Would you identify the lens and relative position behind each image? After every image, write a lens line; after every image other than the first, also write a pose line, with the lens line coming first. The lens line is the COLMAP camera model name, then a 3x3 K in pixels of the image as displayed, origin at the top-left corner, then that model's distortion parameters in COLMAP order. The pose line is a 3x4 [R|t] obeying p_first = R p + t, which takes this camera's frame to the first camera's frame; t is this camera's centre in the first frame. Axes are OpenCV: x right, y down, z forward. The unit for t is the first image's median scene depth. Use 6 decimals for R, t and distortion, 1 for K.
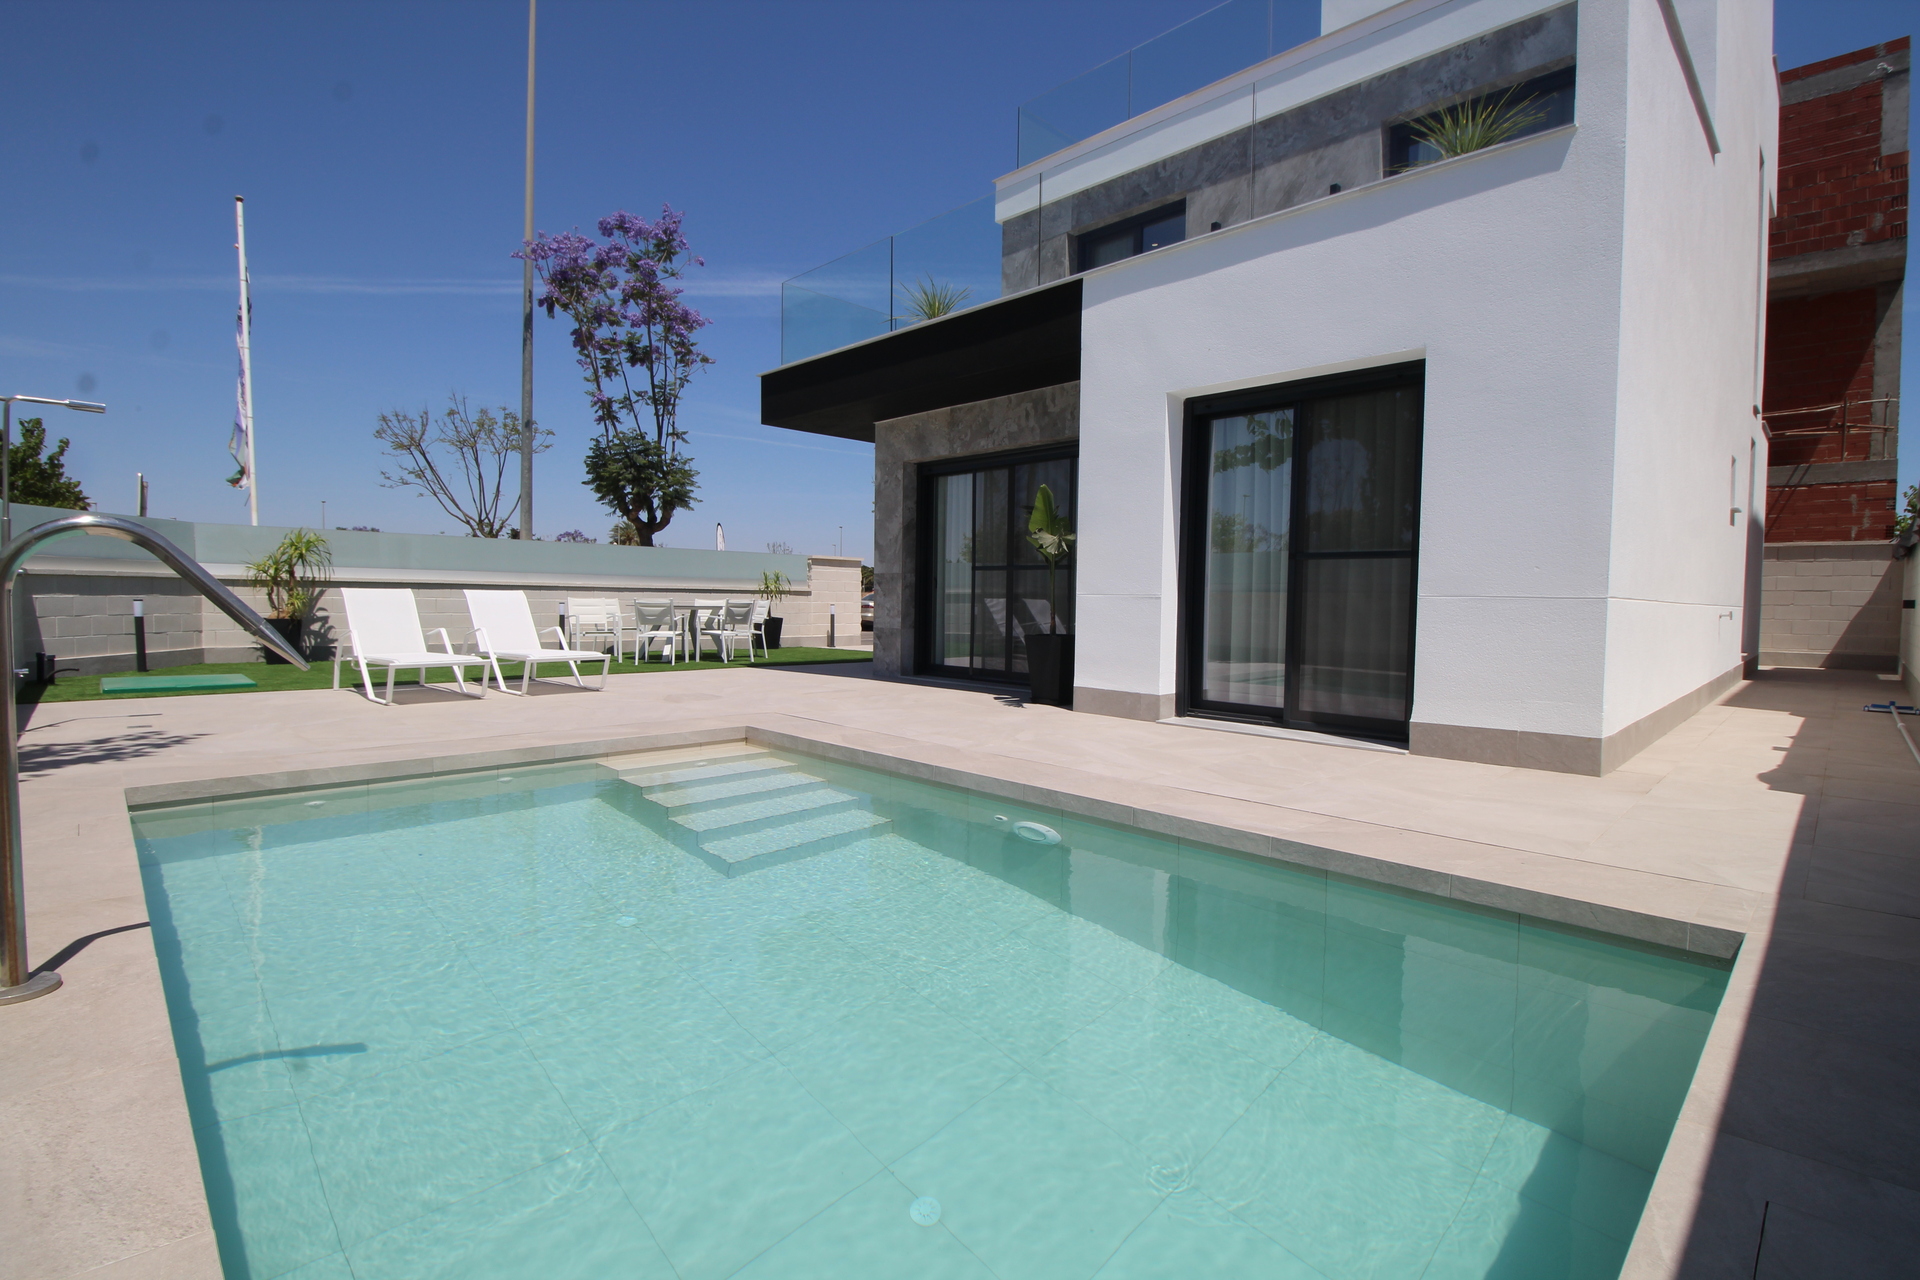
lens RADIAL K [[896.9, 0, 969.1], [0, 896.9, 631.3], [0, 0, 1]] dist [0.000007, -0.012368]
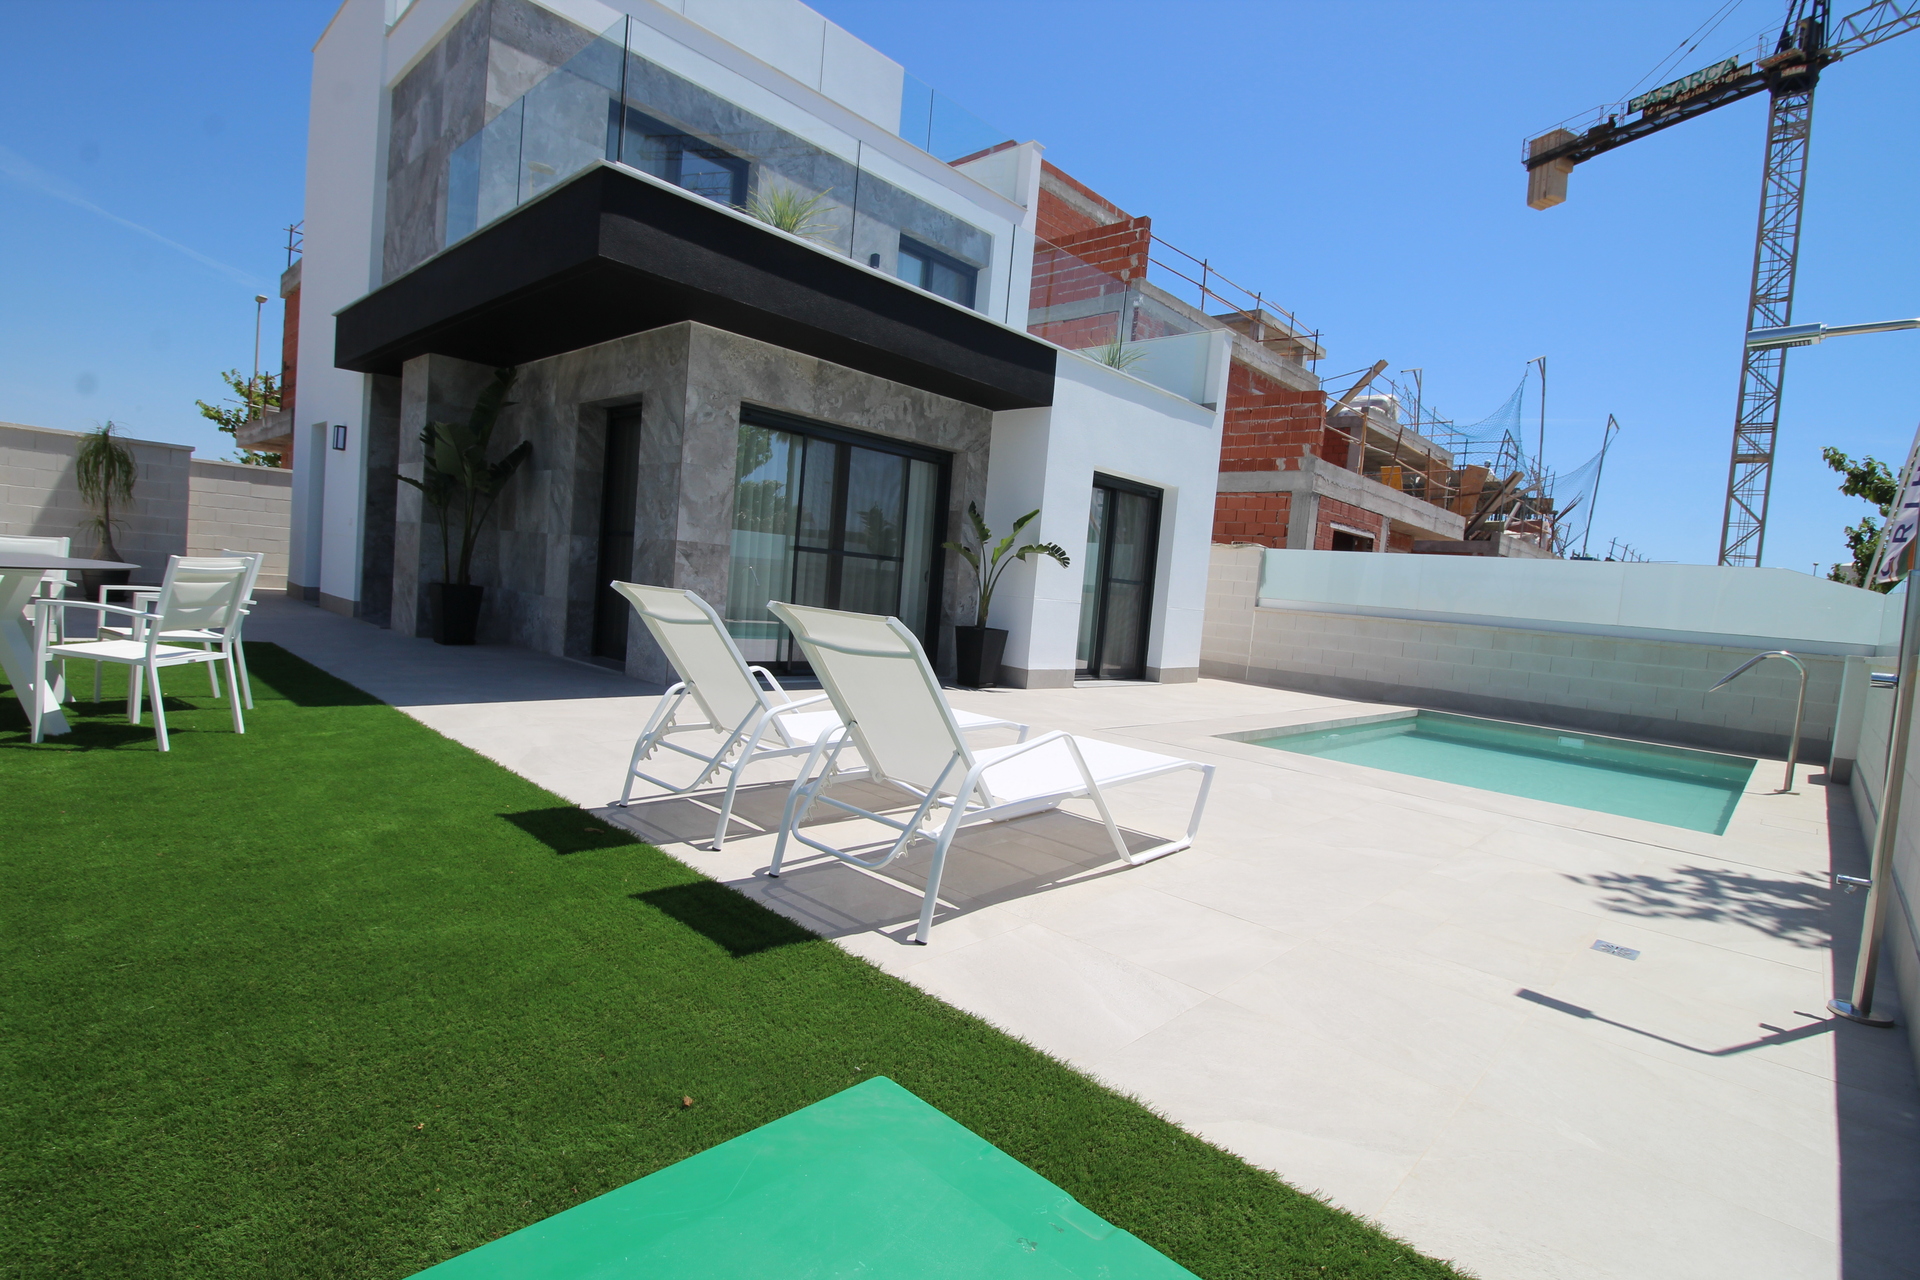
lens RADIAL K [[896.9, 0, 969.1], [0, 896.9, 631.3], [0, 0, 1]] dist [0.000007, -0.012368]
pose [[-0.025134, -0.068240, 0.997352, -0.735436], [-0.052881, 0.996361, 0.066840, -0.047757], [-0.998284, -0.051061, -0.028652, 0.720849]]
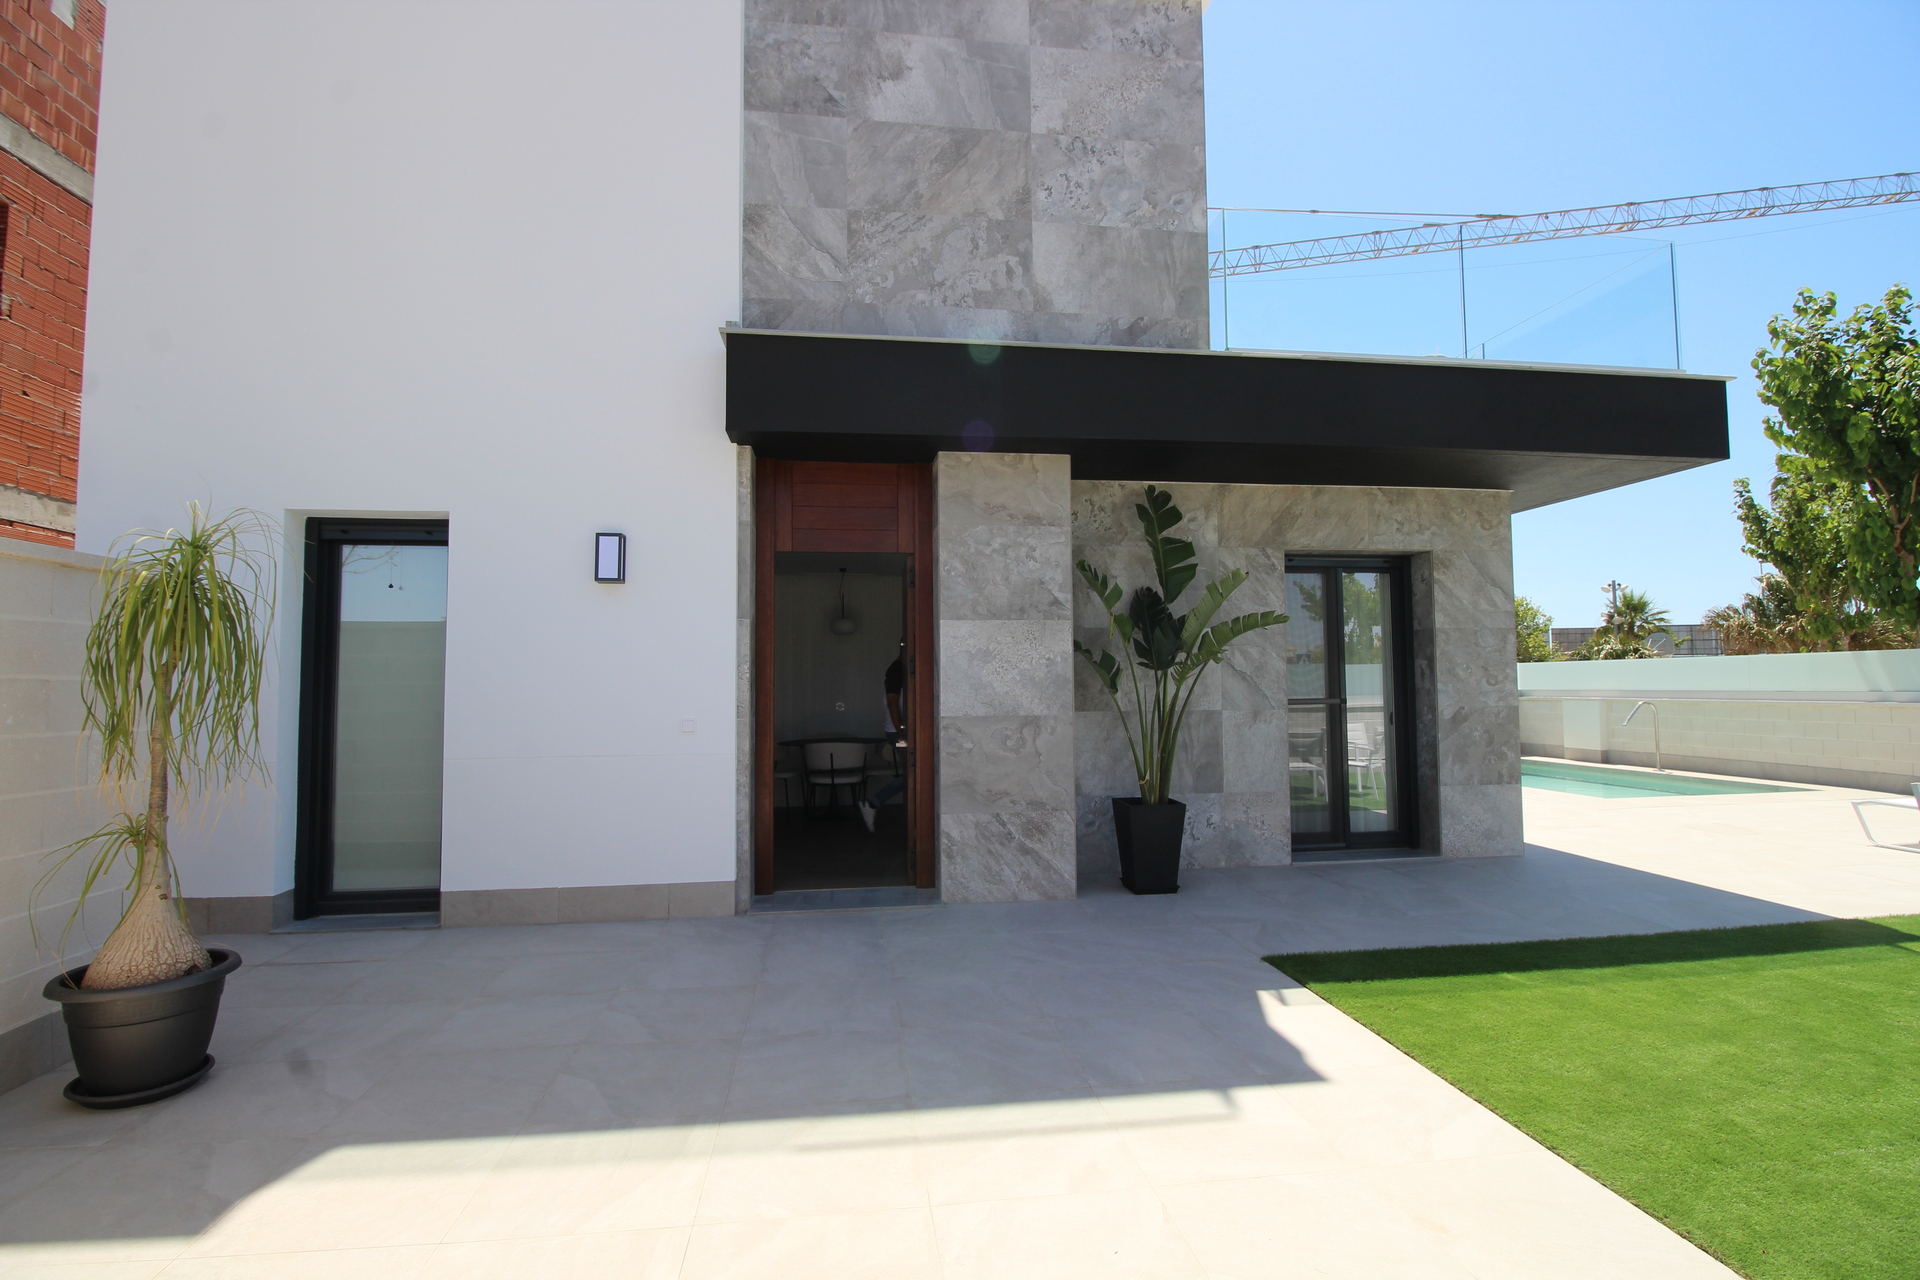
lens RADIAL K [[897.4, 0, 959.1], [0, 897.4, 644.7], [0, 0, 1]] dist [0.001013, -0.026731]
pose [[-0.792170, 0.024013, 0.609828, -0.167261], [0.019158, 0.999712, -0.014480, -0.099826], [-0.610000, 0.000213, -0.792401, 1.654232]]
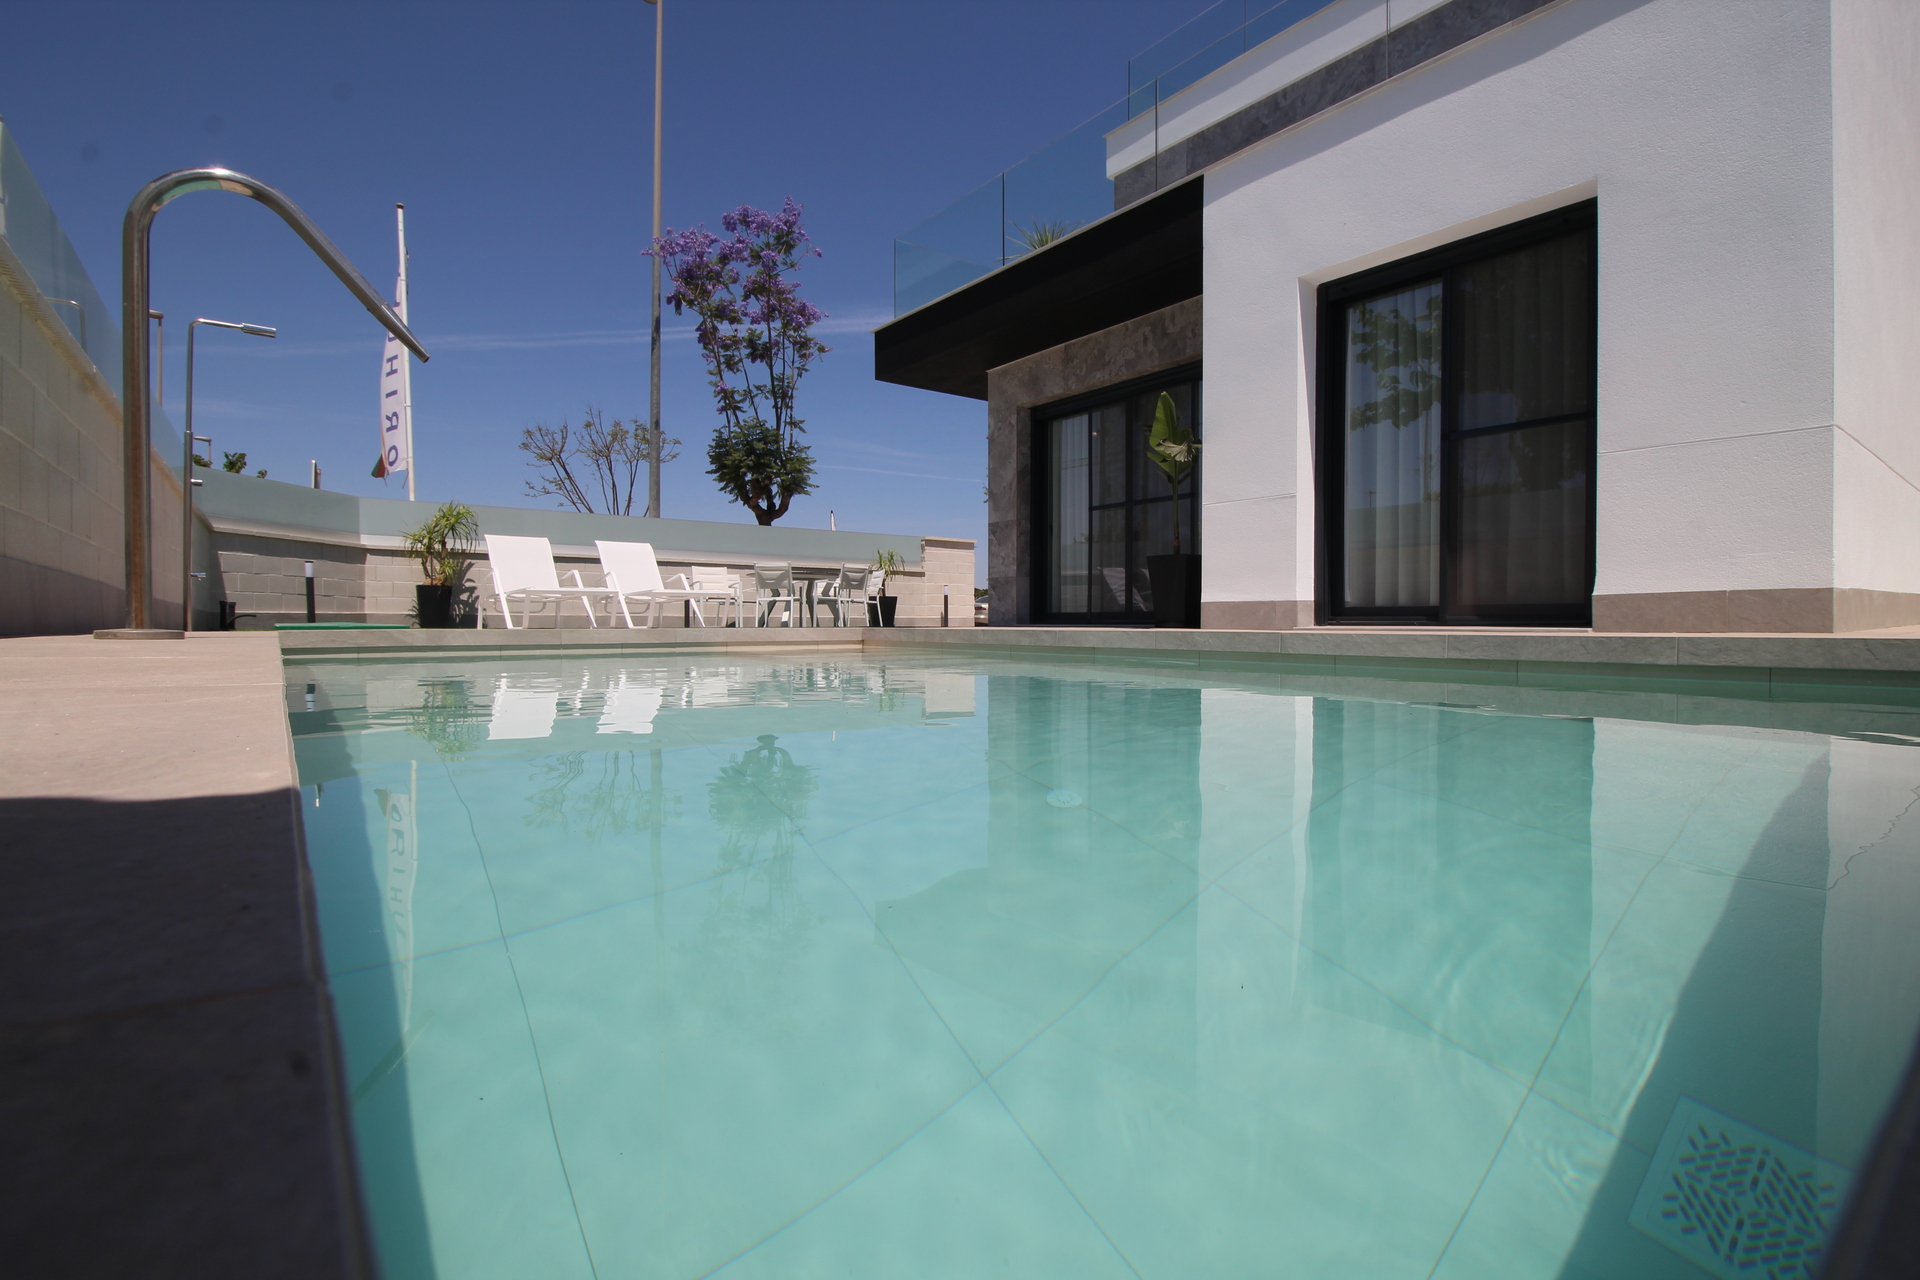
lens RADIAL K [[896.9, 0, 969.1], [0, 896.9, 631.3], [0, 0, 1]] dist [0.000007, -0.012368]
pose [[0.992311, -0.011866, -0.123199, -0.006237], [0.007982, 0.999457, -0.031972, 0.077929], [0.123511, 0.030743, 0.991867, 0.021614]]
